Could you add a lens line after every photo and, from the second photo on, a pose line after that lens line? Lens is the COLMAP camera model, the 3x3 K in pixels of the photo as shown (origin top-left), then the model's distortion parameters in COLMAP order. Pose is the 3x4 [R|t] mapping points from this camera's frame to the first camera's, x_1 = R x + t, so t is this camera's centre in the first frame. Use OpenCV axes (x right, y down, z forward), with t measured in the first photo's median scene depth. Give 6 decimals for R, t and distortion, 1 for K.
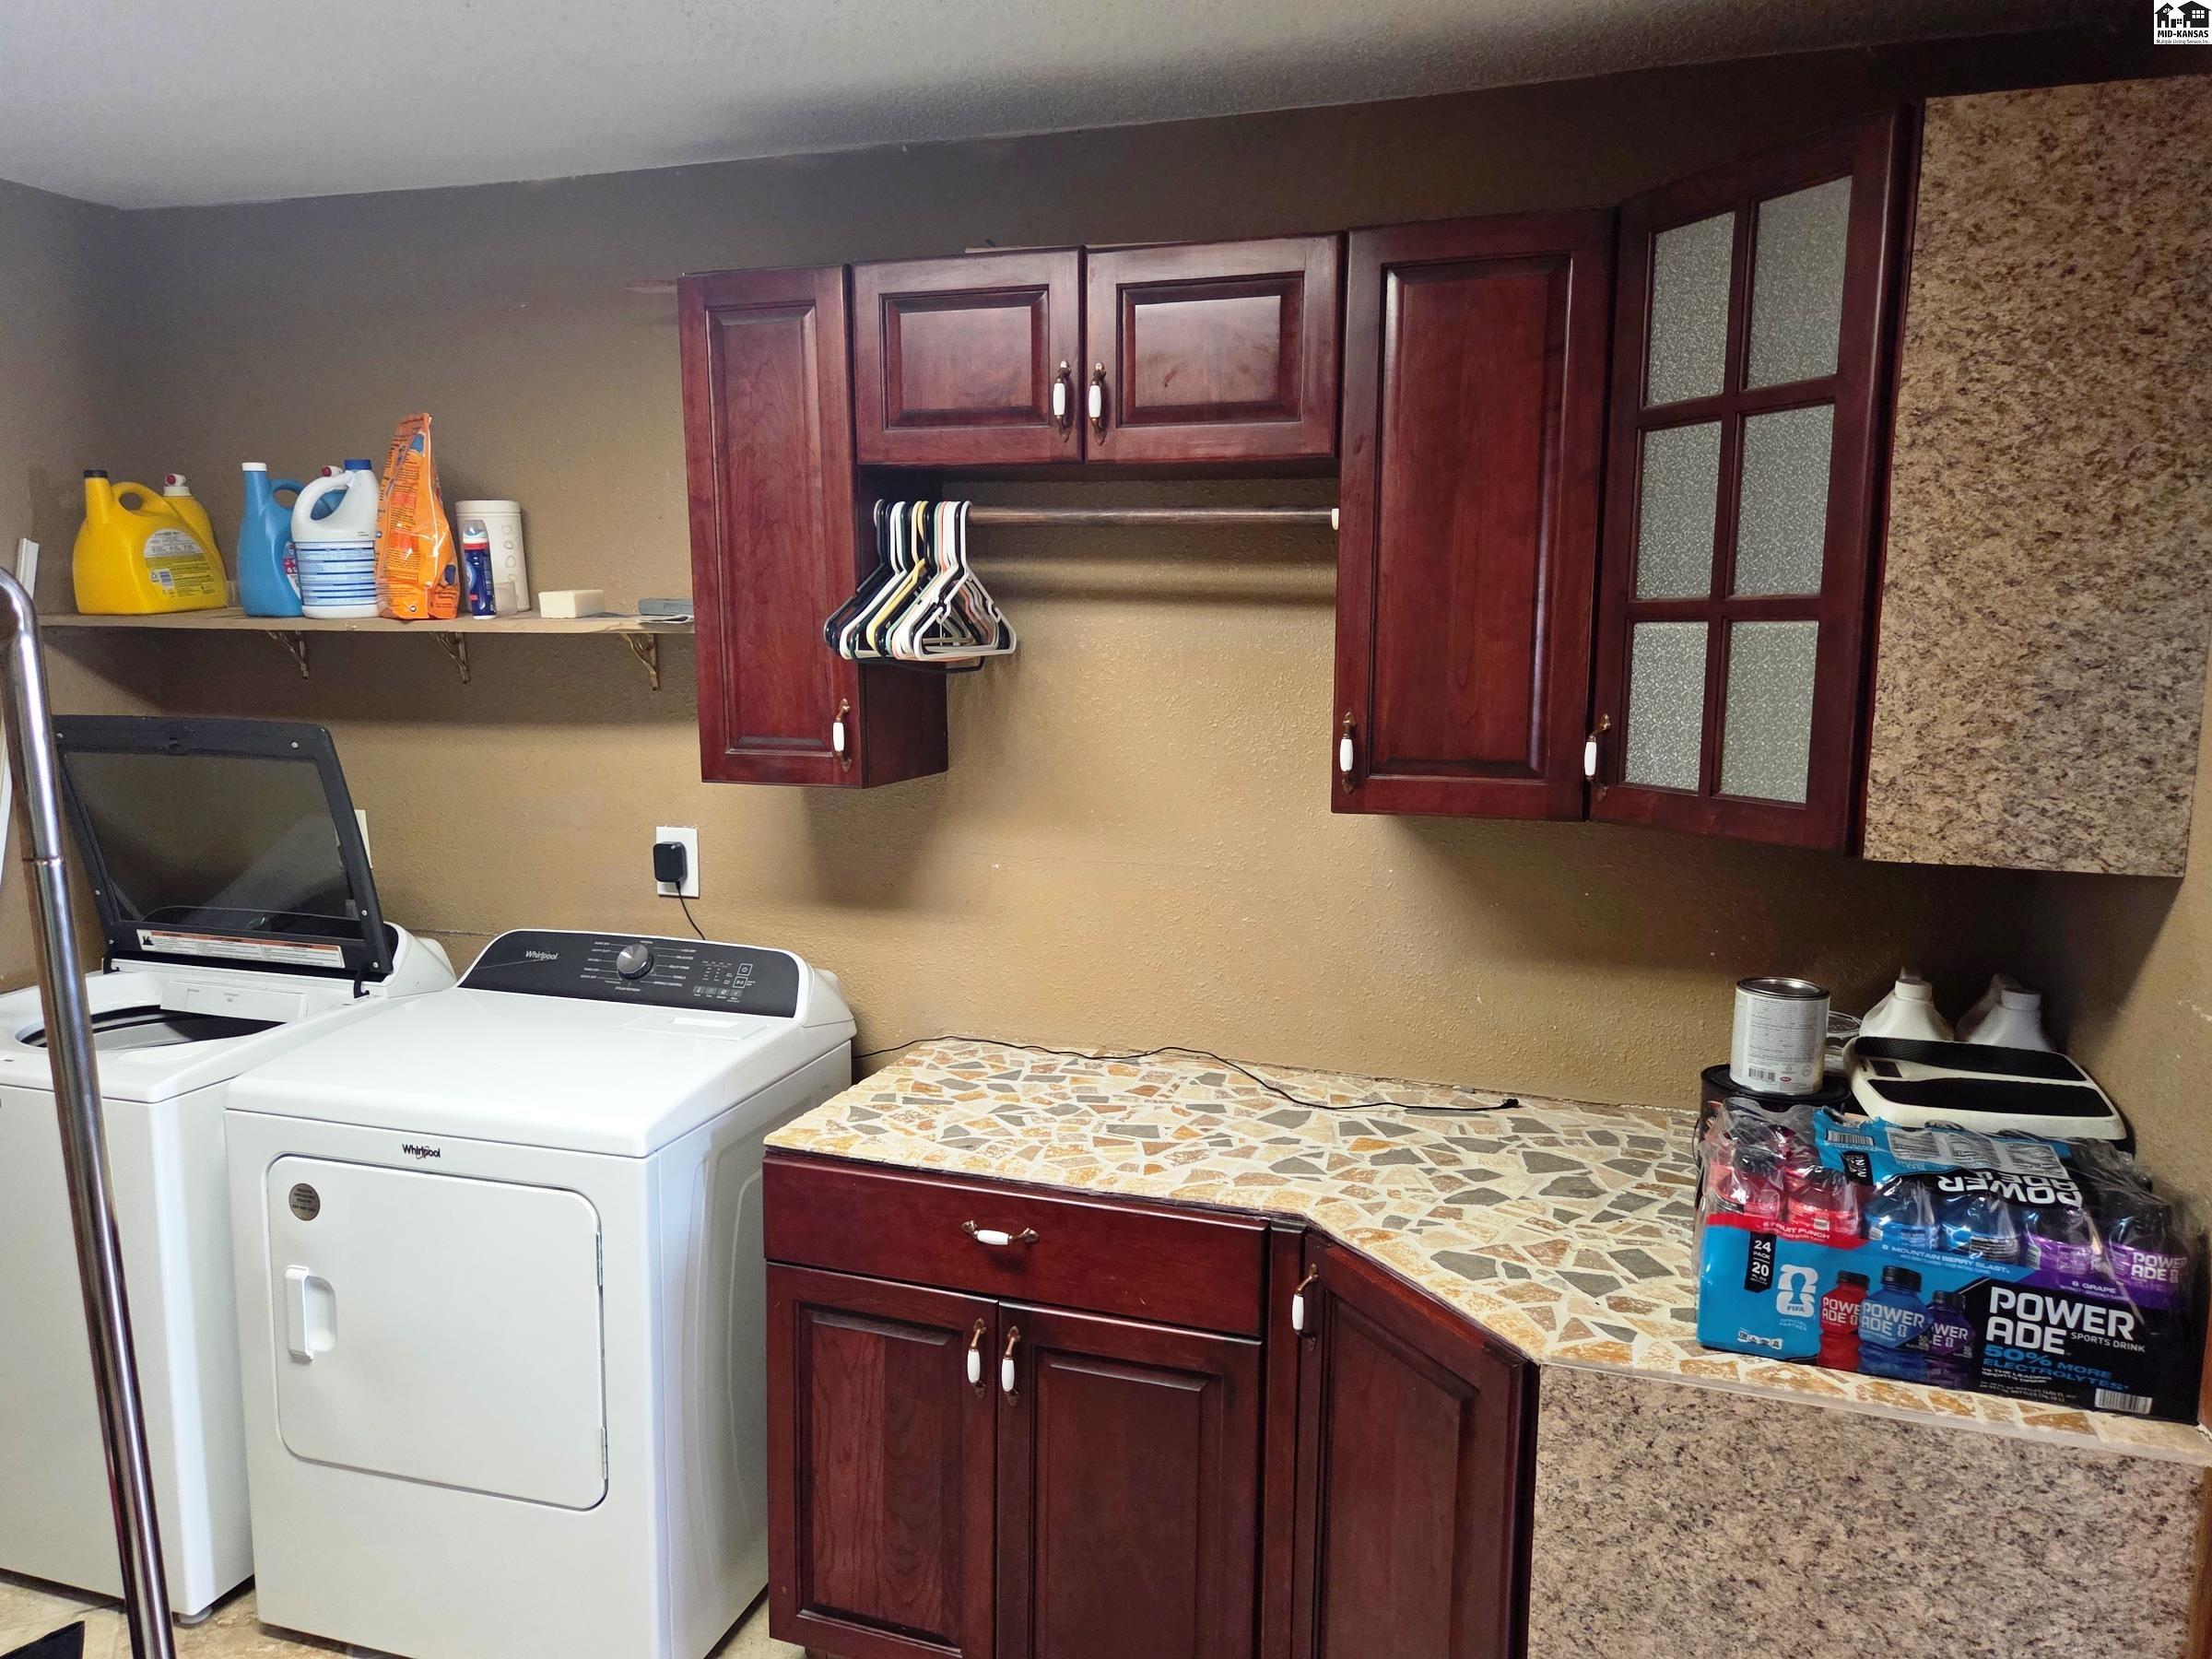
lens RADIAL K [[1547.4, 0, 1102.8], [0, 1547.4, 836.4], [0, 0, 1]] dist [0.056376, -0.051926]
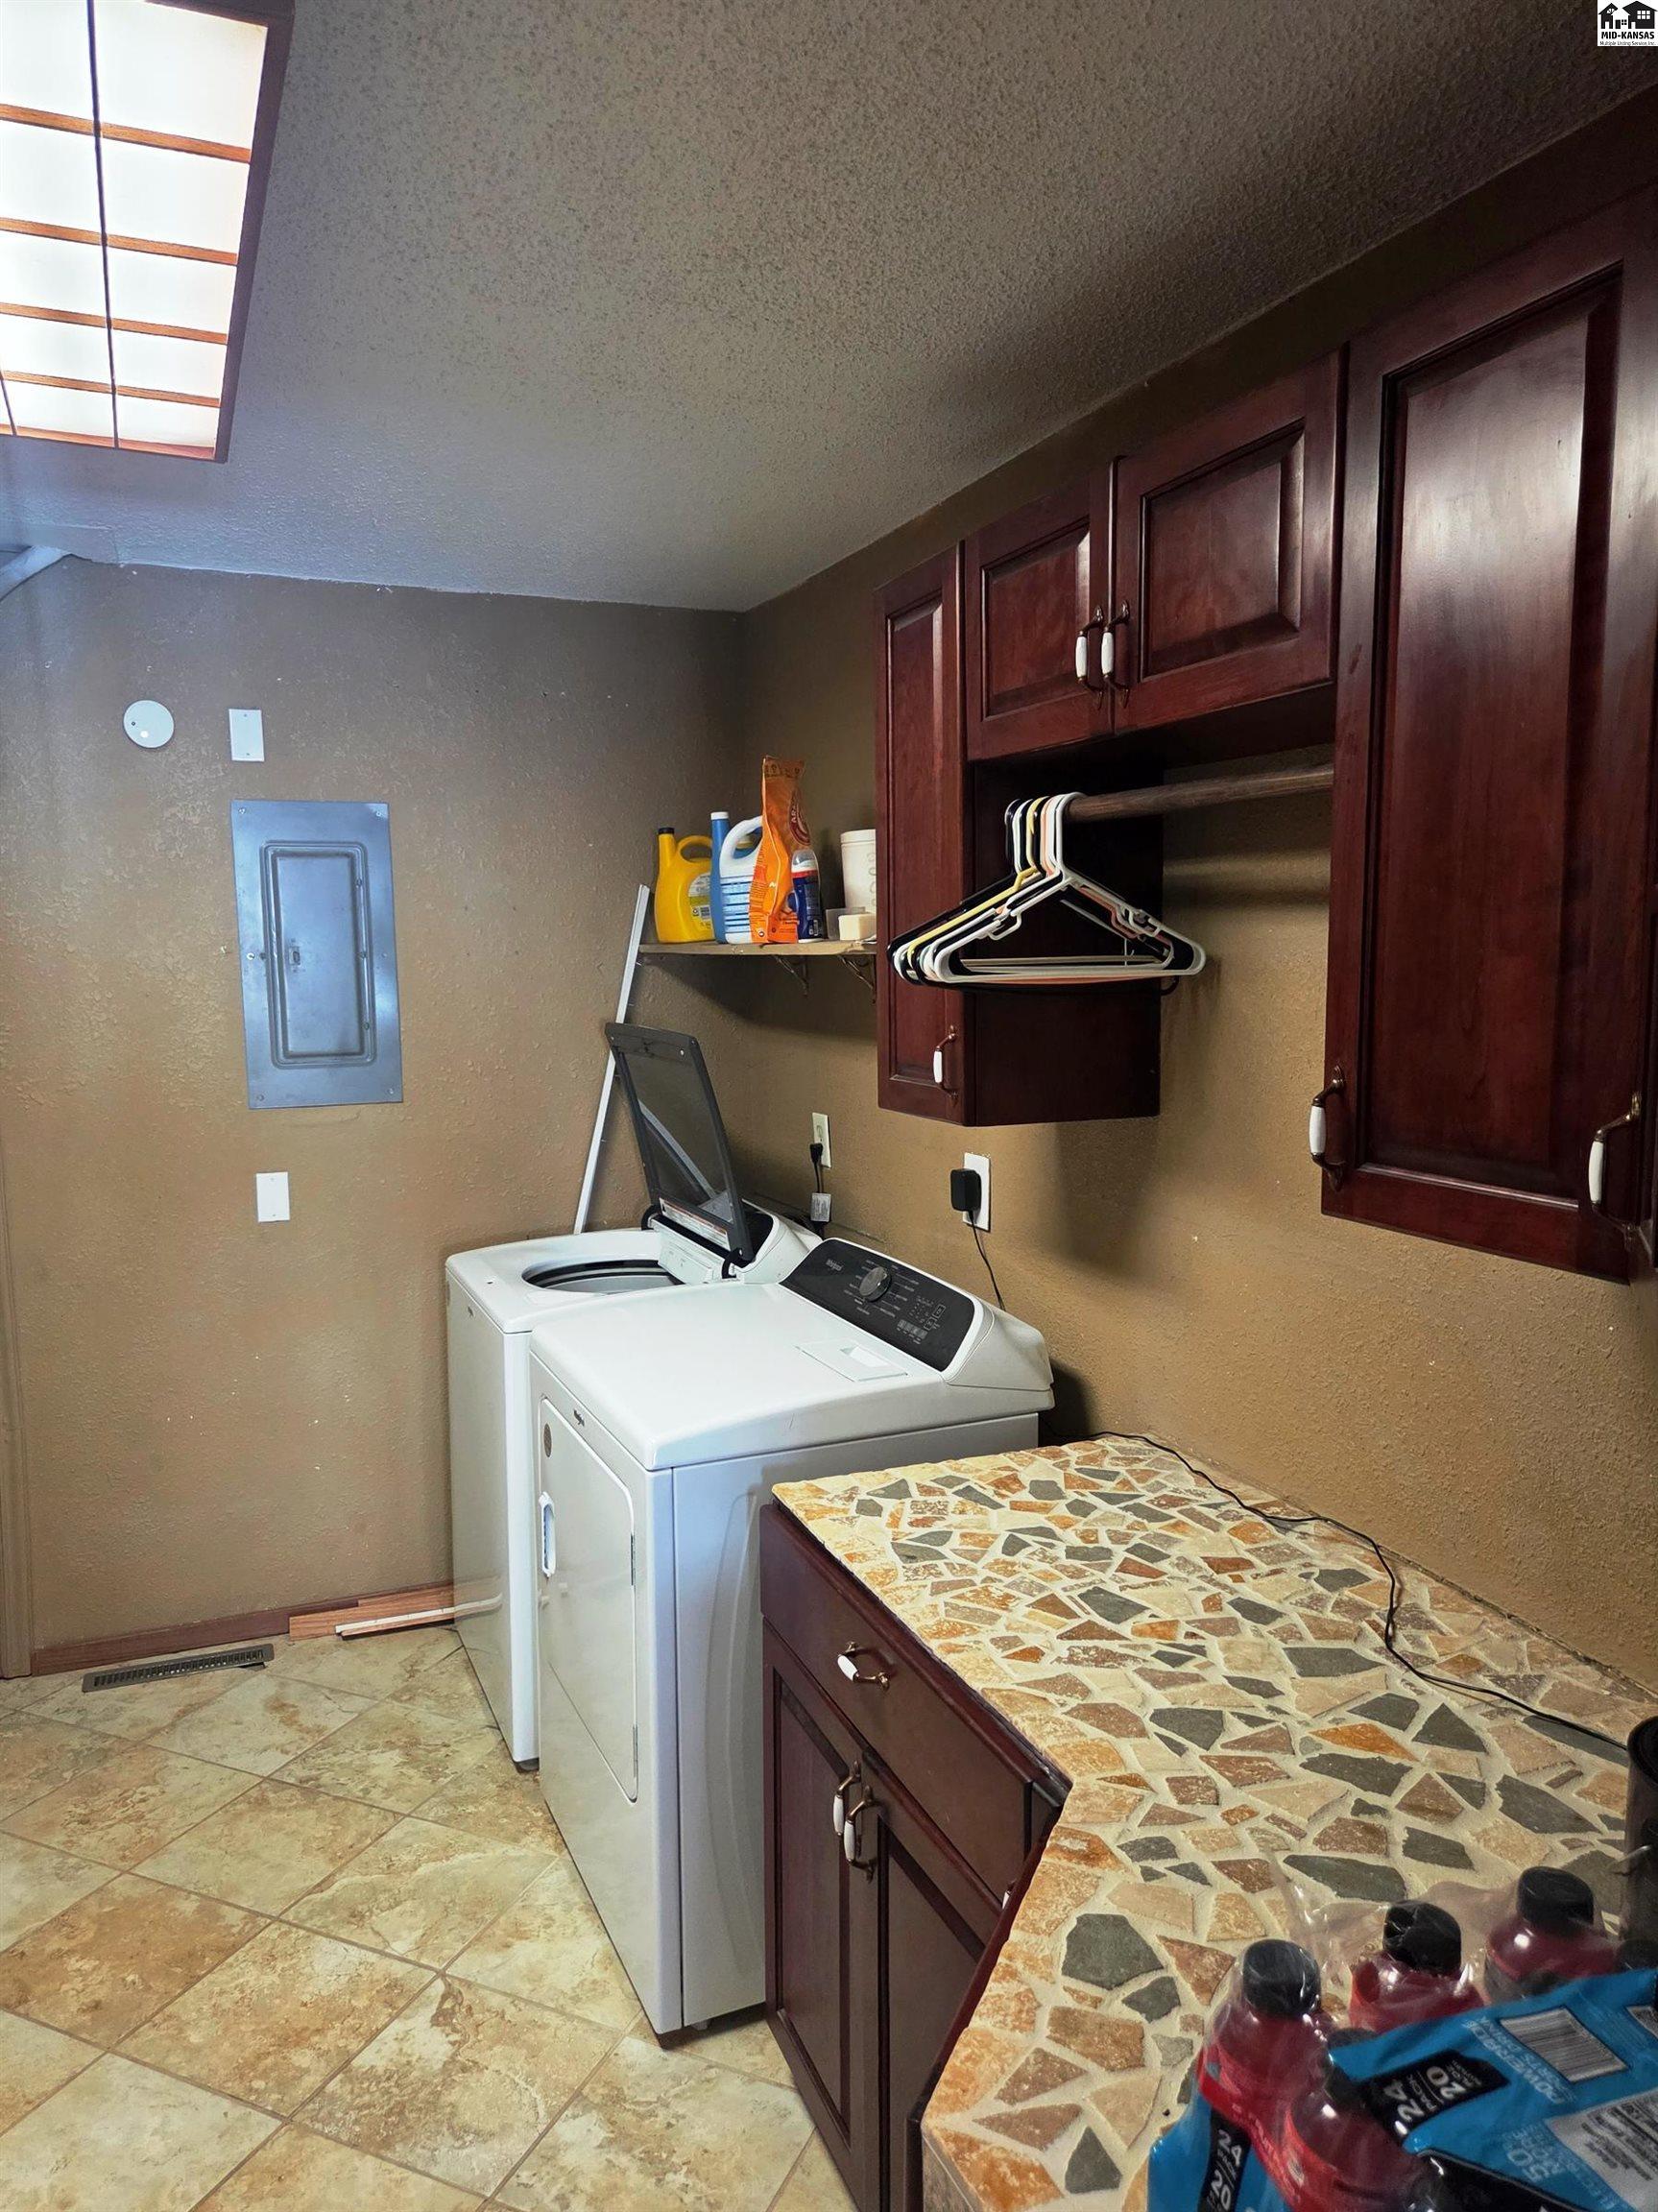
lens RADIAL K [[1547.4, 0, 819.1], [0, 1547.4, 1090.7], [0, 0, 1]] dist [0.056376, -0.051926]
pose [[0.649373, 0.061609, -0.757970, 0.470018], [-0.094619, 0.995514, -0.000146, -0.044230], [0.754561, 0.071813, 0.652289, 0.365654]]
